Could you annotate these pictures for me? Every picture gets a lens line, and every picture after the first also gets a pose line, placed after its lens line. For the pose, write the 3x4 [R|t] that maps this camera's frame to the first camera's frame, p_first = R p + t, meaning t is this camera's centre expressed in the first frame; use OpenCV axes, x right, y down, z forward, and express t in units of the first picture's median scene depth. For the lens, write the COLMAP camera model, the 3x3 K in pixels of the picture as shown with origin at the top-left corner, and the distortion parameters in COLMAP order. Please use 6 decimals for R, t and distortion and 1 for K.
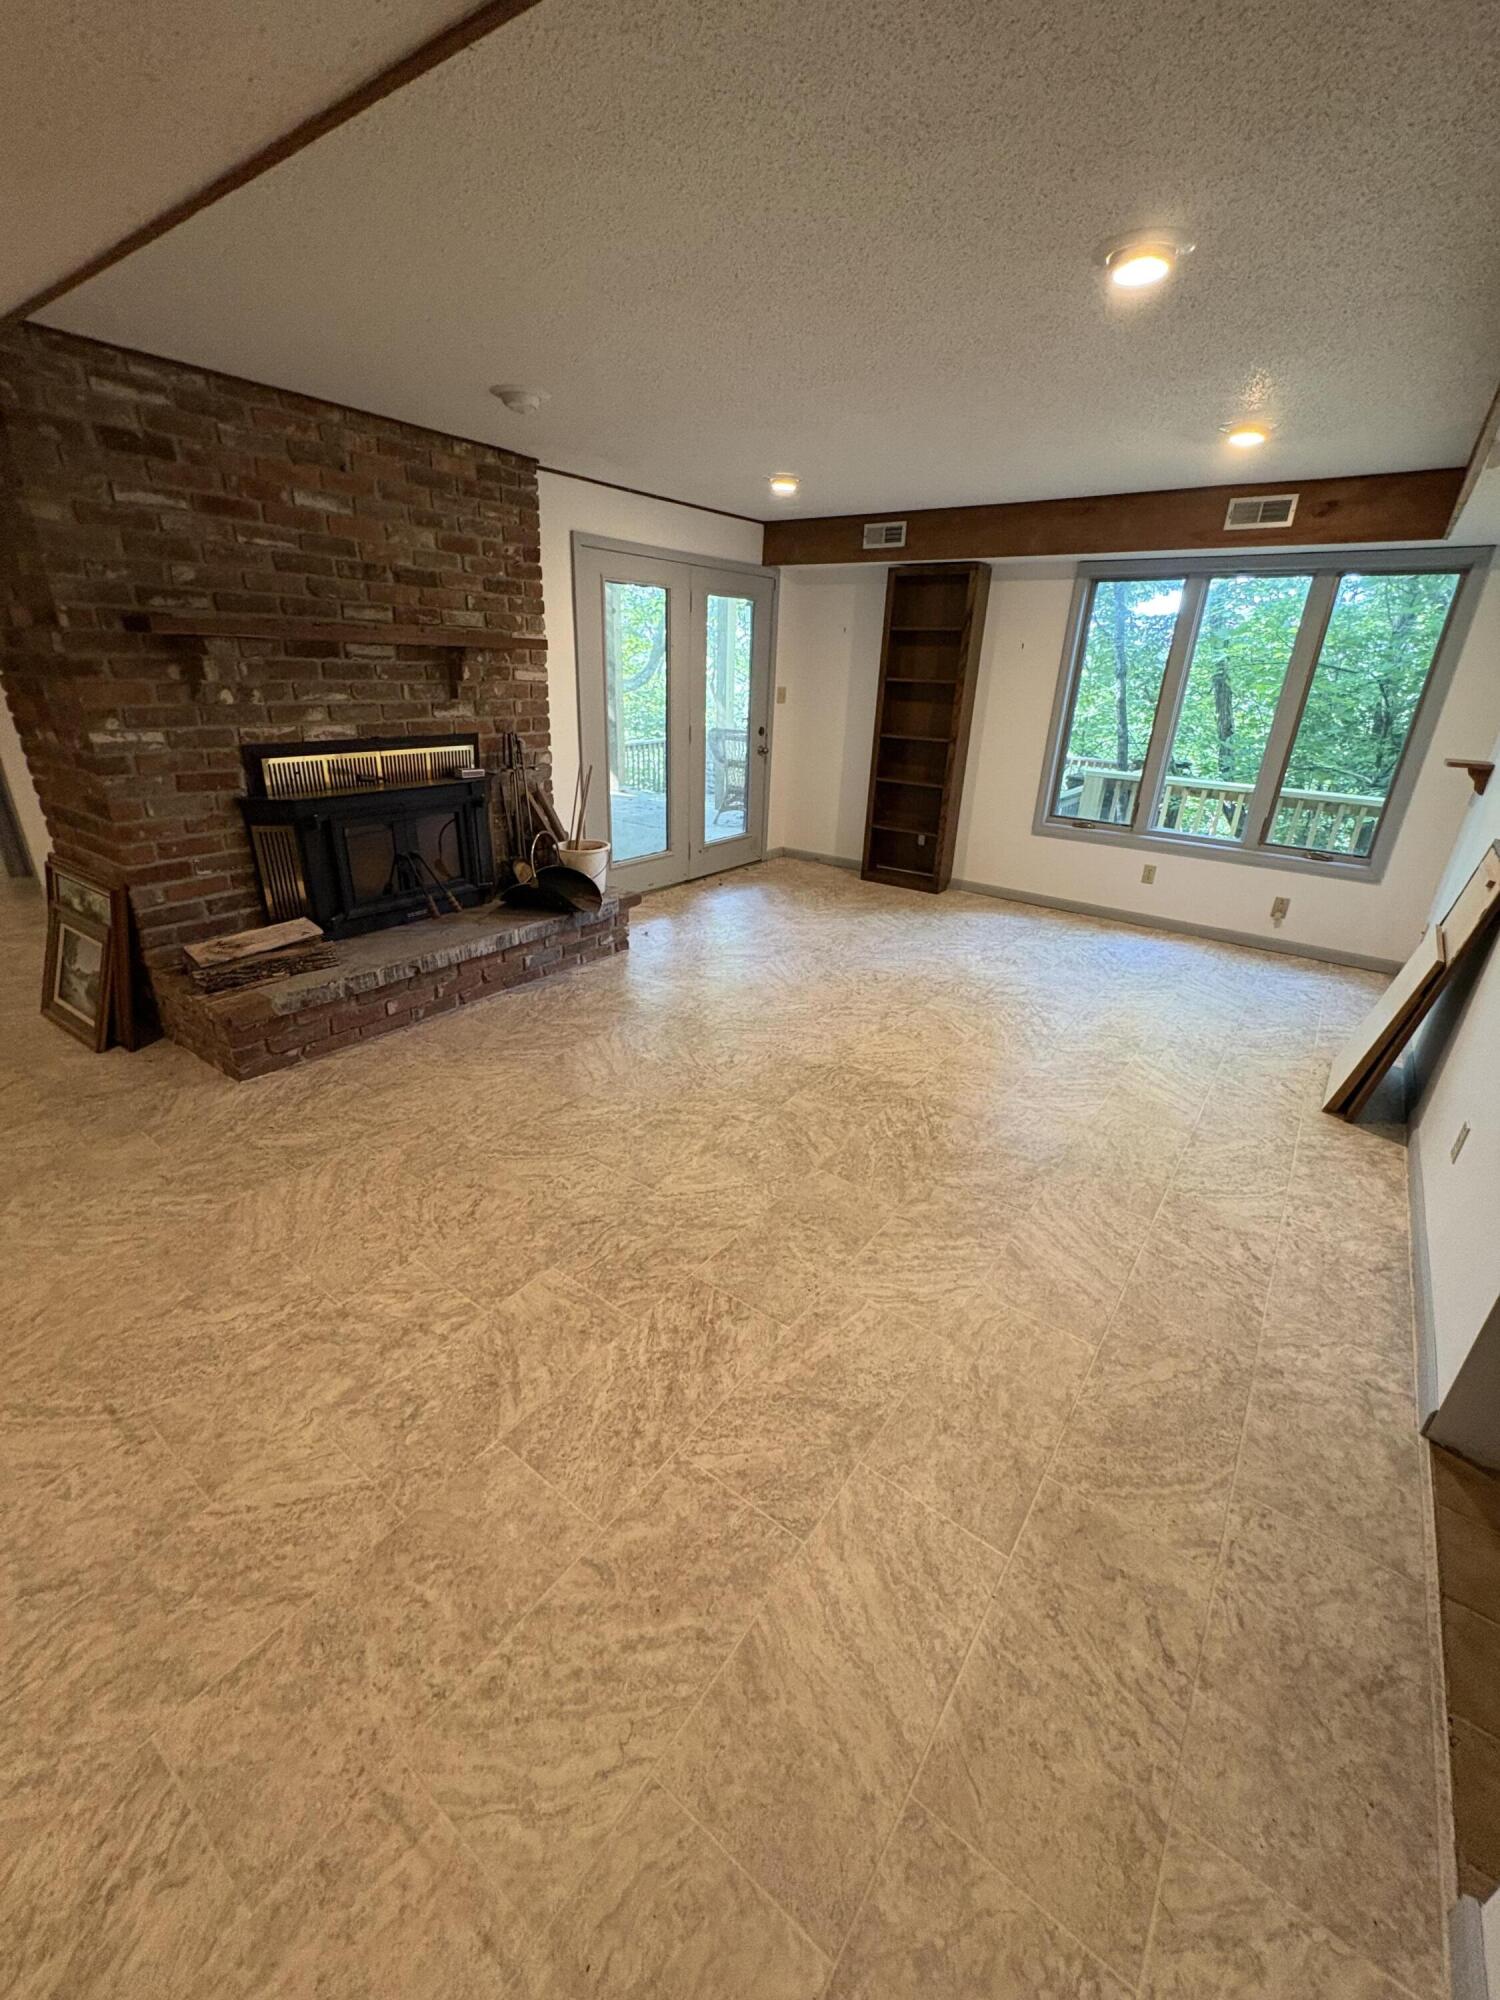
lens RADIAL K [[804.5, 0, 745.9], [0, 804.5, 1001.6], [0, 0, 1]] dist [-0.003663, 0.001223]
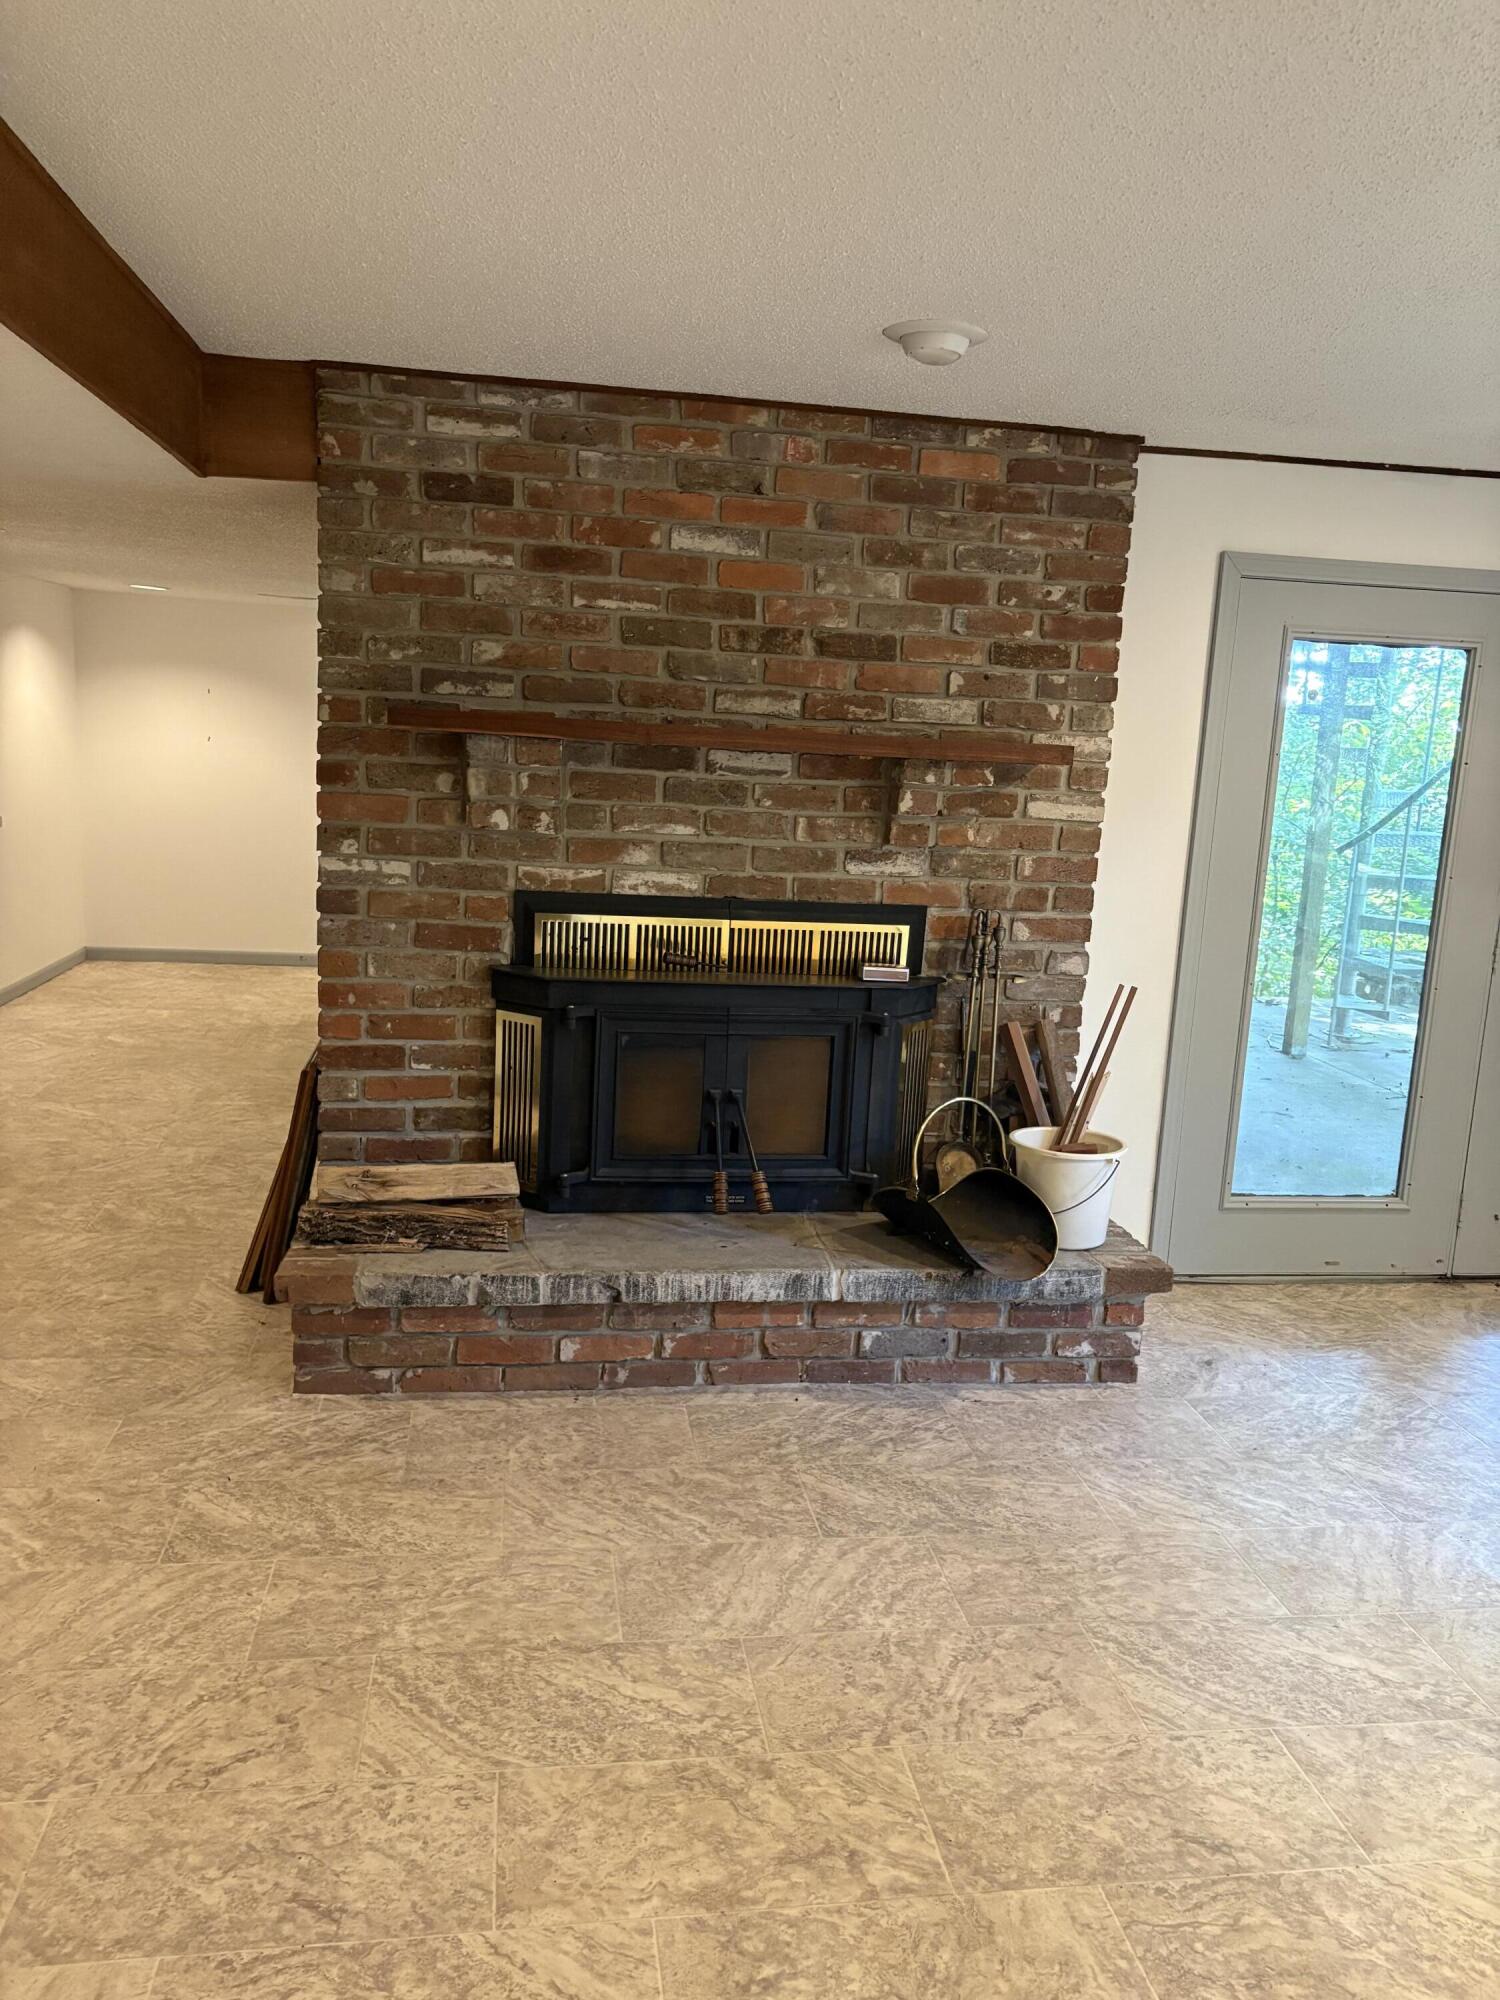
lens RADIAL K [[1508.1, 0, 751.8], [0, 1508.1, 1005.0], [0, 0, 1]] dist [0.037197, -0.033410]
pose [[0.711320, 0.121137, -0.692351, 0.350424], [-0.298255, 0.943975, -0.141265, -0.109154], [0.636449, 0.306982, 0.707598, 0.268427]]
